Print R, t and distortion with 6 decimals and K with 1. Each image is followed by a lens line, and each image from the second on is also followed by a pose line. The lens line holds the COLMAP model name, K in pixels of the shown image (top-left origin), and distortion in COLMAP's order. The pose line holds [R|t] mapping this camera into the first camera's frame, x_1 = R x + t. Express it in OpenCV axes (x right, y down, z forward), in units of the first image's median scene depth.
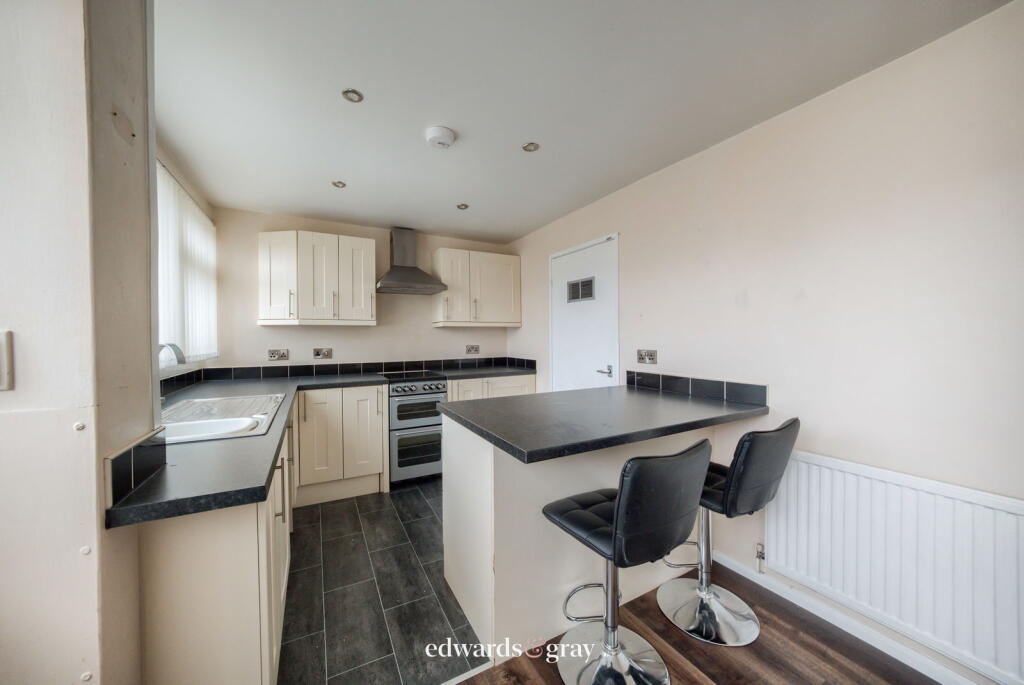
lens RADIAL K [[360.1, 0, 512.0], [0, 360.1, 342.5], [0, 0, 1]] dist [-0.014217, 0.000073]
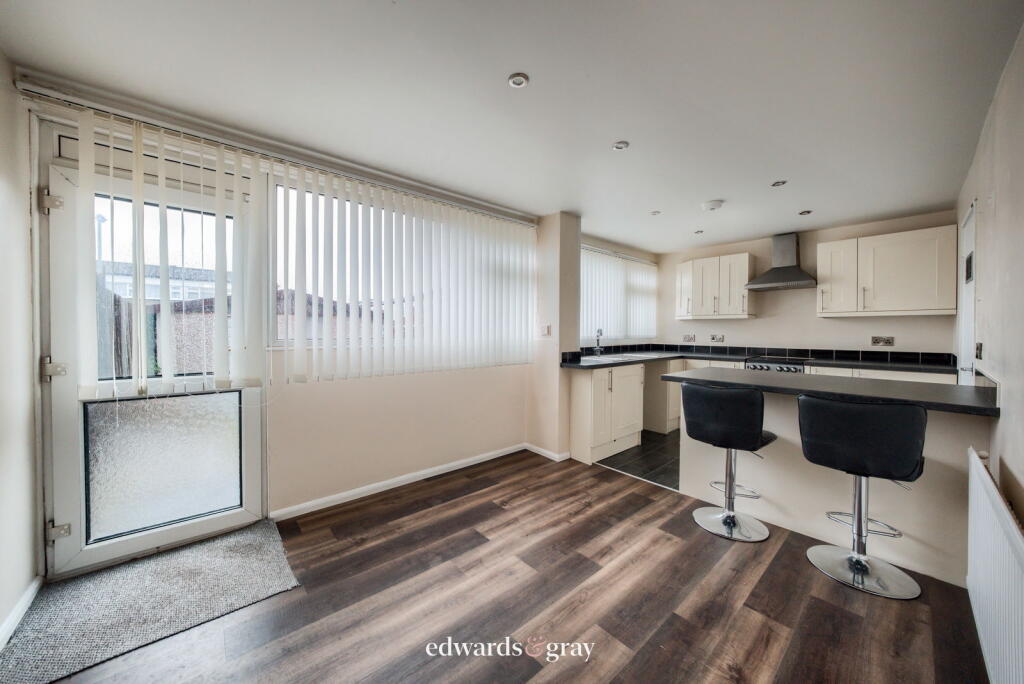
lens RADIAL K [[354.6, 0, 510.8], [0, 354.6, 331.7], [0, 0, 1]] dist [-0.015617, -0.000023]
pose [[0.260577, 0.012662, -0.965370, 0.687997], [-0.018379, 0.999798, 0.008153, 0.007981], [0.965278, 0.015618, 0.260757, -0.186457]]
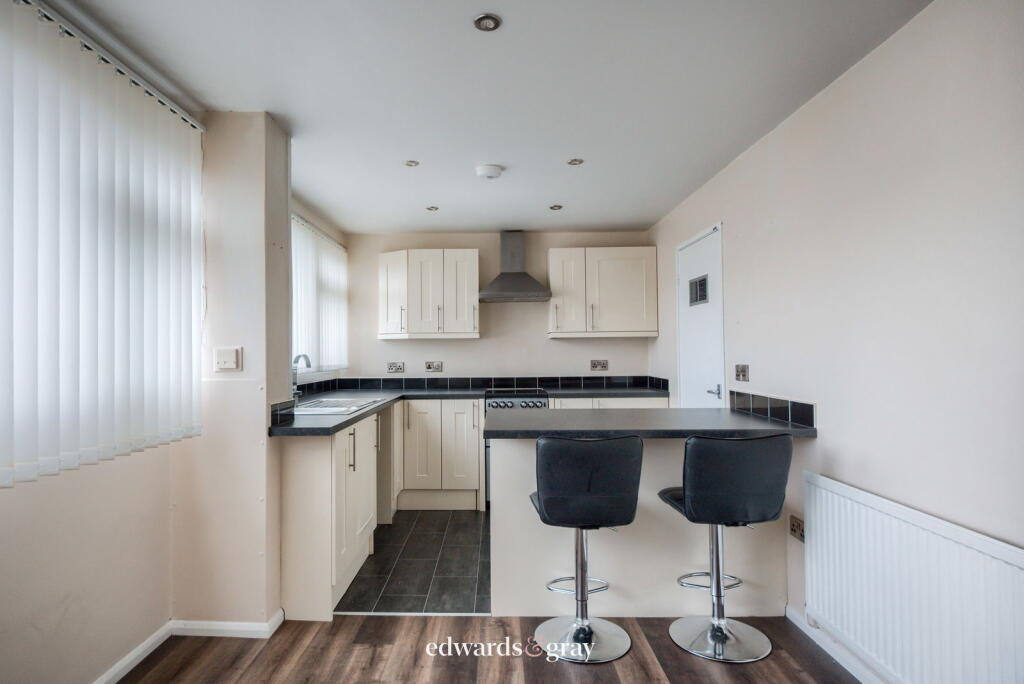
lens RADIAL K [[557.4, 0, 498.4], [0, 557.4, 344.7], [0, 0, 1]] dist [-0.001830, -0.000589]
pose [[0.886284, -0.007639, -0.463080, 0.381308], [-0.004562, 0.999671, -0.025221, 0.008095], [0.463120, 0.024465, 0.885958, -0.314960]]
